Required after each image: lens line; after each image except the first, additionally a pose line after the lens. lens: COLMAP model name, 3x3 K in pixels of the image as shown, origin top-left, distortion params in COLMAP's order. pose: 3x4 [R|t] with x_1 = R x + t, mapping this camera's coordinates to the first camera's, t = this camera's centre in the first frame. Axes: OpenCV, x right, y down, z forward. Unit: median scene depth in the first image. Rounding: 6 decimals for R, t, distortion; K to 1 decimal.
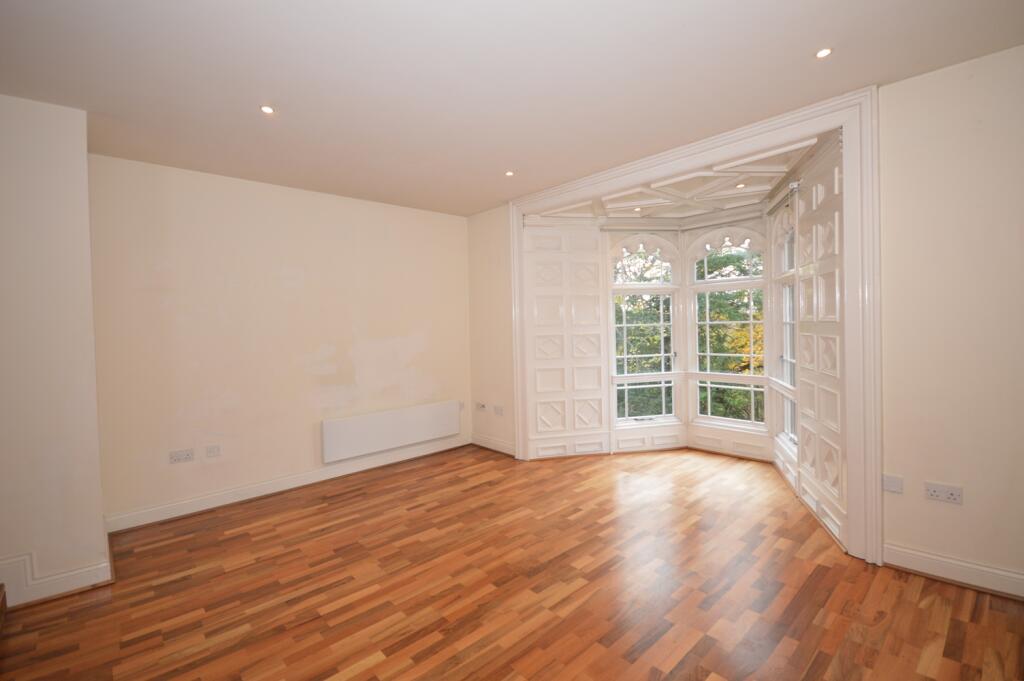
lens RADIAL K [[458.0, 0, 511.9], [0, 458.0, 338.6], [0, 0, 1]] dist [0.001214, -0.000200]
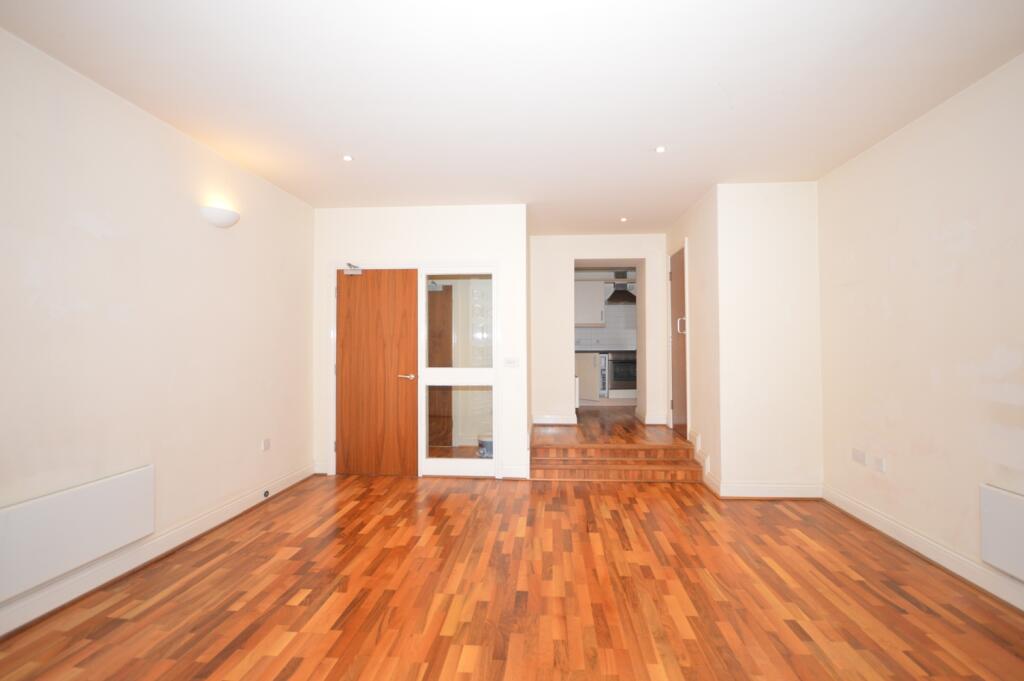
lens RADIAL K [[458.0, 0, 512.0], [0, 458.0, 341.2], [0, 0, 1]] dist [0.001214, -0.000200]
pose [[-0.732844, 0.020914, -0.680075, 0.574277], [0.000019, 0.999528, 0.030718, -0.010847], [0.680397, 0.022499, -0.732498, 1.561279]]
